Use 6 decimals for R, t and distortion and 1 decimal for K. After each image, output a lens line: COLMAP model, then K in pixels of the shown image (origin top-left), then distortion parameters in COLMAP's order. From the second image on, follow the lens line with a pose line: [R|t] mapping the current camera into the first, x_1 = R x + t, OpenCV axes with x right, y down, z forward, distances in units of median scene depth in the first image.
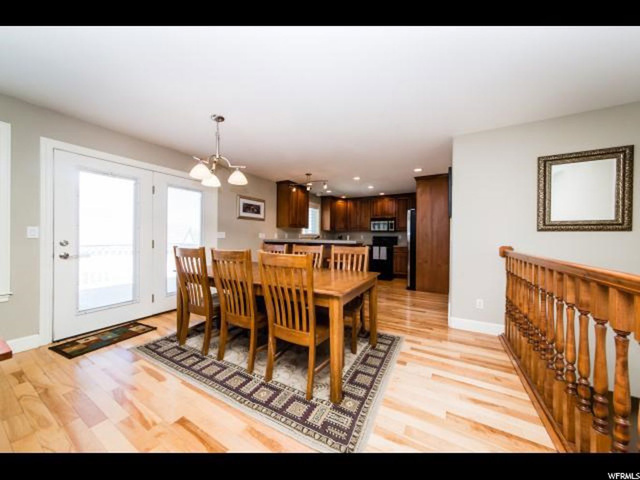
lens RADIAL K [[224.6, 0, 322.9], [0, 224.6, 237.5], [0, 0, 1]] dist [-0.000129, 0.000002]
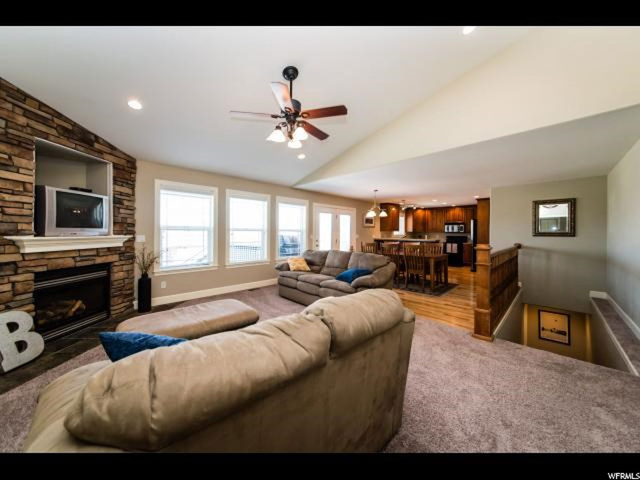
lens RADIAL K [[229.4, 0, 318.9], [0, 229.4, 233.0], [0, 0, 1]] dist [-0.001892, -0.000201]
pose [[0.957317, -0.004492, -0.289005, -0.126785], [0.002679, 0.999974, -0.006666, -0.017733], [0.289027, 0.005607, 0.957304, -0.605223]]
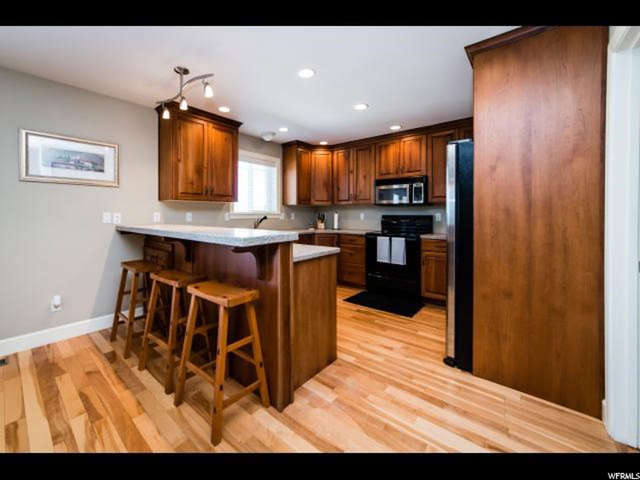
lens RADIAL K [[266.6, 0, 296.8], [0, 266.6, 215.5], [0, 0, 1]] dist [0.000603, 0.000238]
pose [[0.979932, -0.010112, -0.199077, 0.170856], [0.010780, 0.999939, 0.002272, -0.009328], [0.199042, -0.004372, 0.979981, 0.402815]]
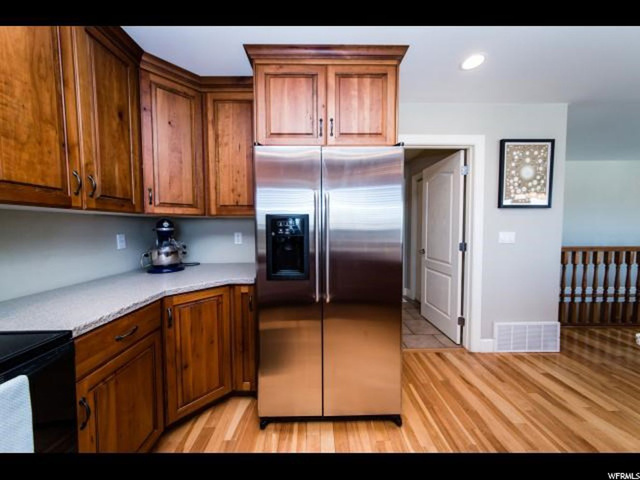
lens RADIAL K [[224.6, 0, 322.9], [0, 224.6, 237.5], [0, 0, 1]] dist [-0.000129, 0.000002]
pose [[-0.495828, -0.051952, 0.866866, 0.139911], [0.001619, 0.998152, 0.060746, -0.020925], [-0.868419, 0.031523, -0.494827, 0.936439]]
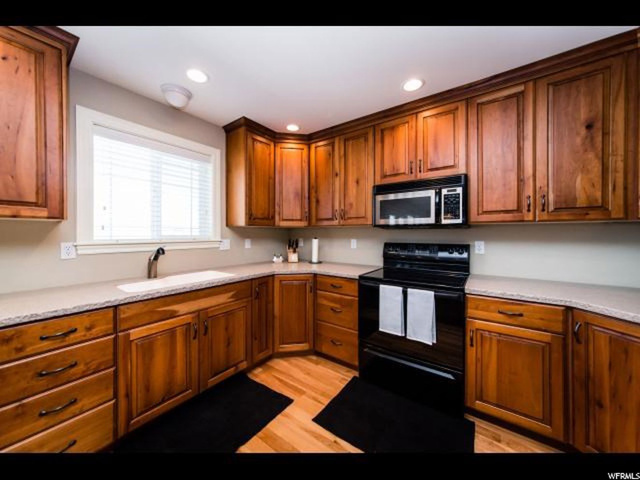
lens RADIAL K [[229.4, 0, 318.9], [0, 229.4, 233.0], [0, 0, 1]] dist [-0.001892, -0.000201]
pose [[0.992733, -0.011106, -0.119822, 0.188465], [0.010361, 0.999923, -0.006837, -0.020990], [0.119889, 0.005546, 0.992772, 0.737460]]
